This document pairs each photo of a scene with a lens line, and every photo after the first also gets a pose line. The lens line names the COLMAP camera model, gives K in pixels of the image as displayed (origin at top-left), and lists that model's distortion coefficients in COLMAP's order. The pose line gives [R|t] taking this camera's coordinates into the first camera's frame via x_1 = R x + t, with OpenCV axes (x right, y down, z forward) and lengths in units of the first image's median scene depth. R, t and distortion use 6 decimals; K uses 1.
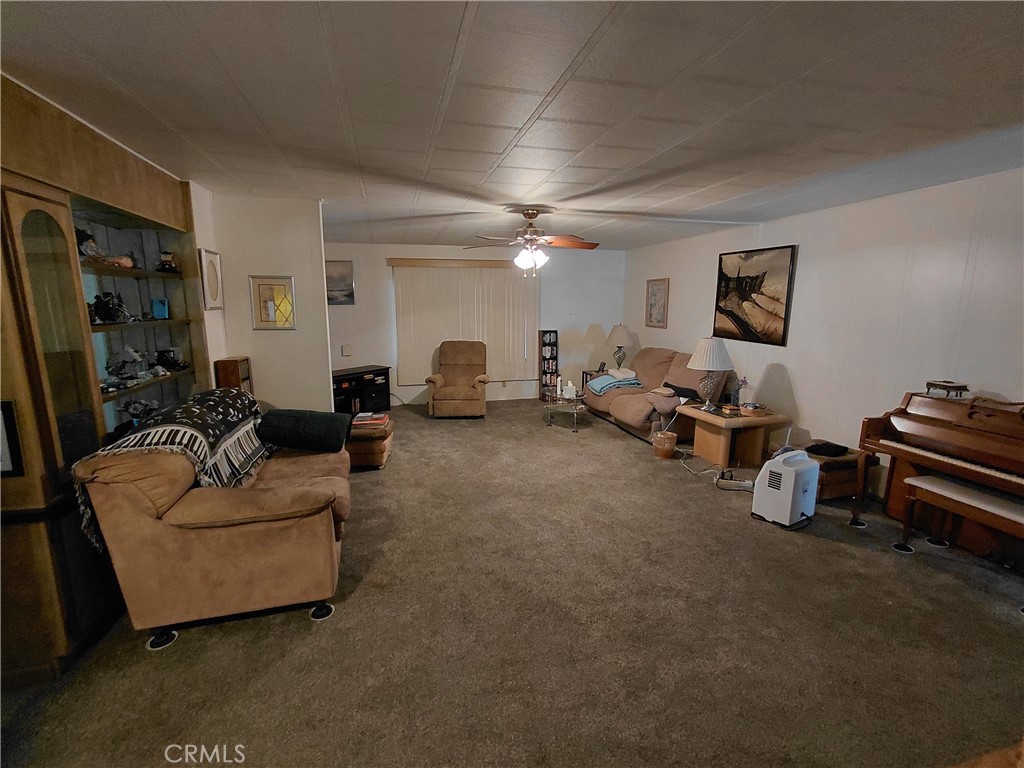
lens RADIAL K [[469.5, 0, 509.3], [0, 469.5, 384.9], [0, 0, 1]] dist [-0.005660, -0.000520]
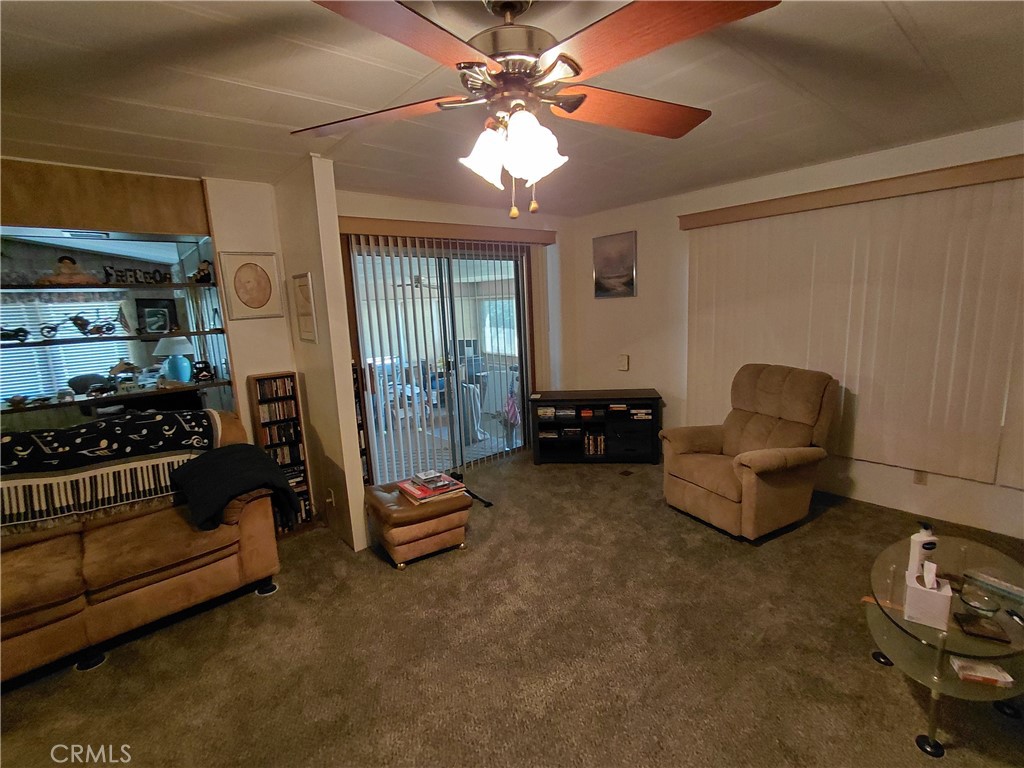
lens RADIAL K [[469.5, 0, 513.1], [0, 469.5, 386.7], [0, 0, 1]] dist [-0.005660, -0.000520]
pose [[0.439005, 0.144905, -0.886723, 0.215794], [-0.112508, 0.988007, 0.105755, -0.098696], [0.891413, 0.053336, 0.450043, 0.567925]]
